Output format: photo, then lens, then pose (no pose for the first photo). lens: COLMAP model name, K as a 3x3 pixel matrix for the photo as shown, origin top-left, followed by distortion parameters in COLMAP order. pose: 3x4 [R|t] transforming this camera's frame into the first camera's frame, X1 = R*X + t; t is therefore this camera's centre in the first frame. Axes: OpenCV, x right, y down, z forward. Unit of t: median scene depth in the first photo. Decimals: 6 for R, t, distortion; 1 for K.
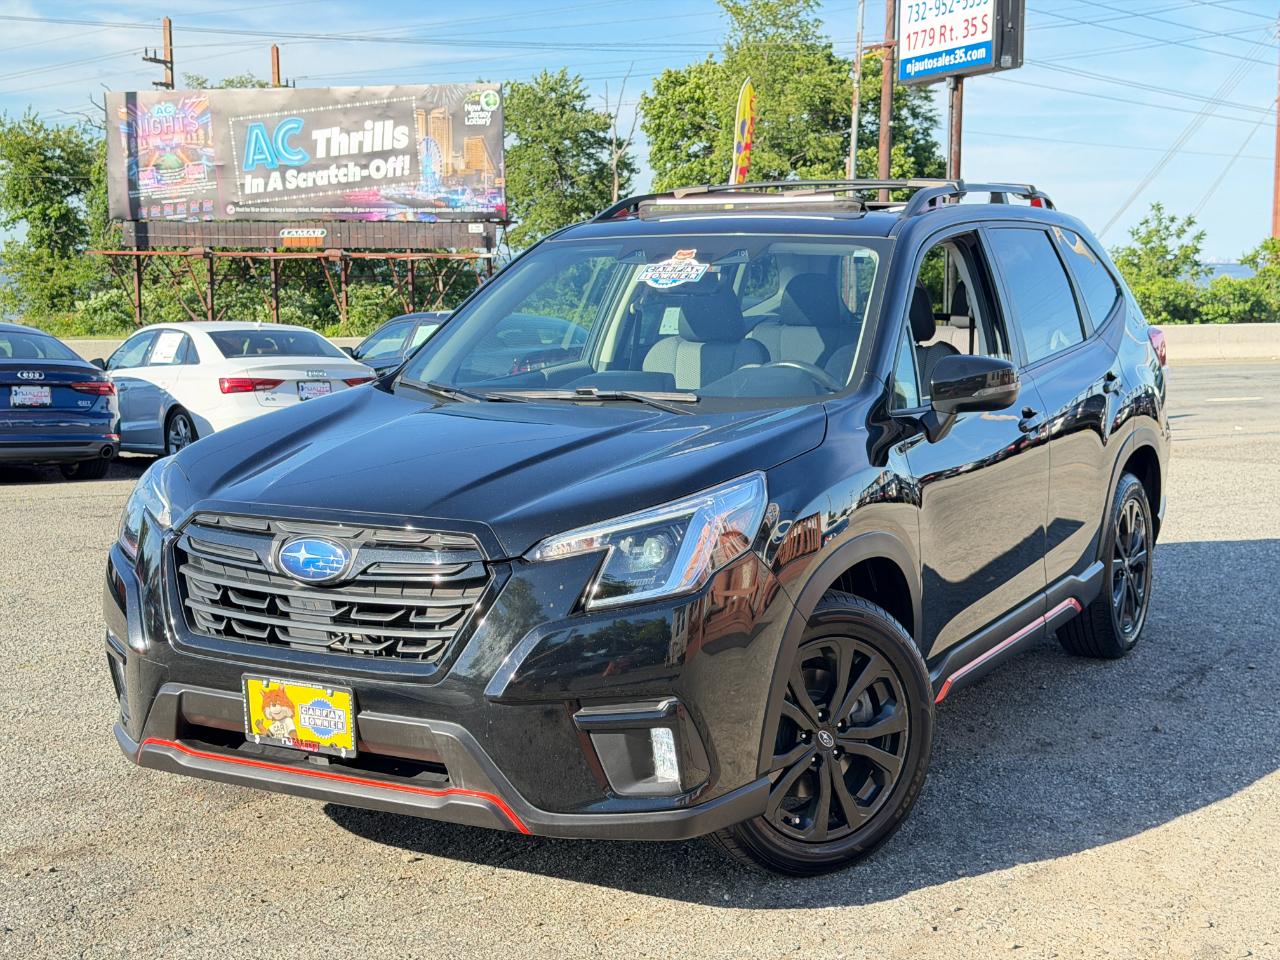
lens RADIAL K [[1799.1, 0, 638.6], [0, 1799.1, 481.6], [0, 0, 1]] dist [0.126174, 0.000000]
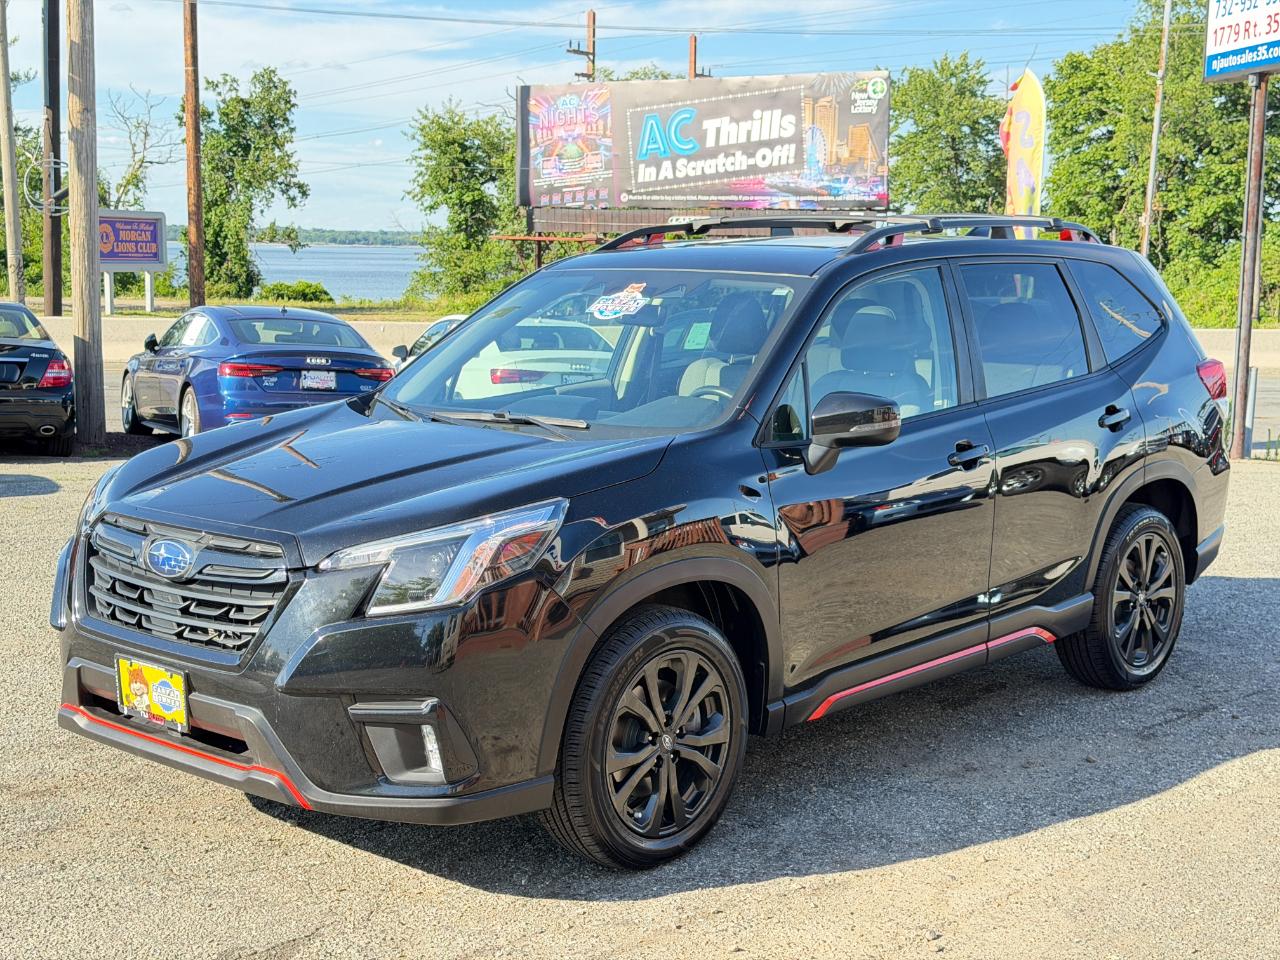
lens RADIAL K [[1799.1, 0, 647.9], [0, 1799.1, 470.6], [0, 0, 1]] dist [0.126174, 0.000000]
pose [[0.974605, 0.042866, -0.219788, 0.325496], [-0.042195, 0.999079, 0.007746, -0.030574], [0.219918, 0.001725, 0.975517, -0.057132]]
